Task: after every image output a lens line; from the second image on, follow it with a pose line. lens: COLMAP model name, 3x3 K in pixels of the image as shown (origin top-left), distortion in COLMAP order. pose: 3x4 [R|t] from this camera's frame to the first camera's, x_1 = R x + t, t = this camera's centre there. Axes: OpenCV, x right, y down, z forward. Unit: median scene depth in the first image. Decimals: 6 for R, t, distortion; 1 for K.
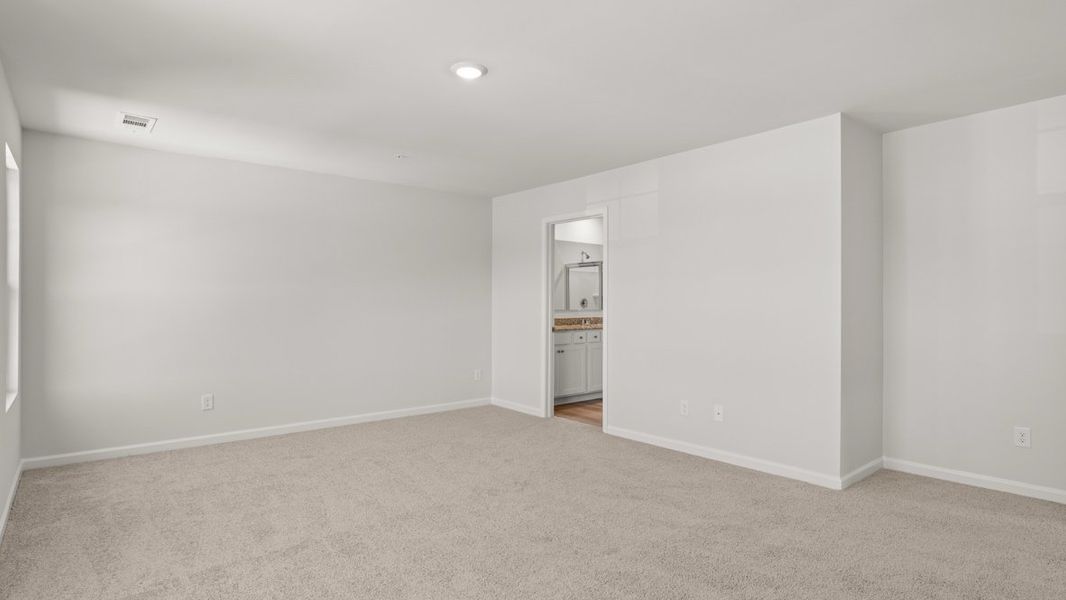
lens RADIAL K [[535.7, 0, 533.0], [0, 535.7, 300.0], [0, 0, 1]] dist [-0.003169, -0.000317]
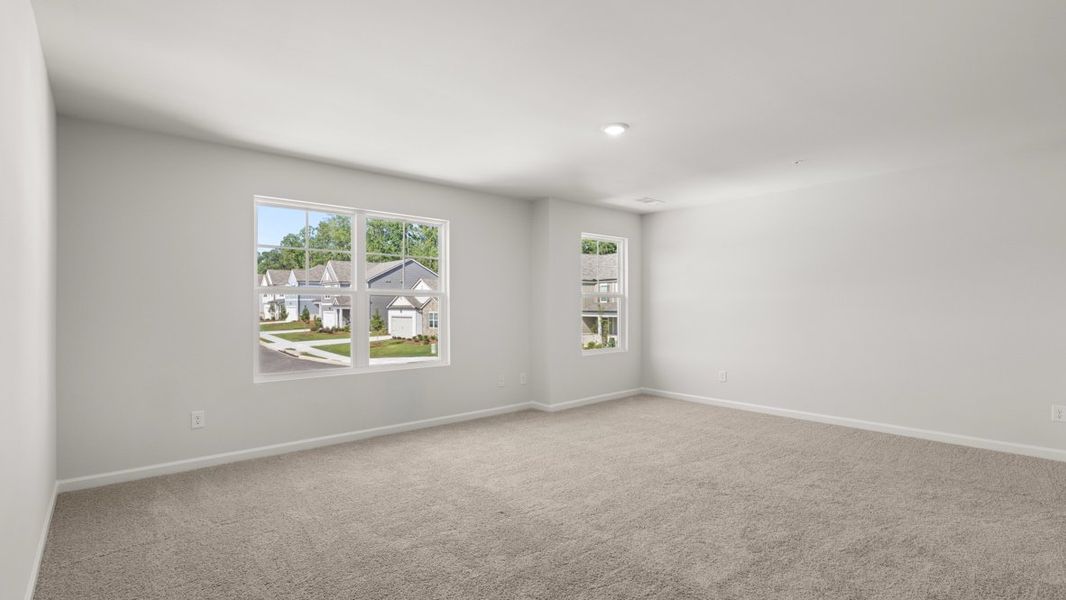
lens RADIAL K [[462.8, 0, 532.5], [0, 462.8, 294.1], [0, 0, 1]] dist [-0.005231, -0.000116]
pose [[0.088708, -0.019783, -0.995861, 0.789052], [0.001597, 0.999804, -0.019720, -0.002948], [0.996056, 0.000159, 0.088722, 0.548169]]
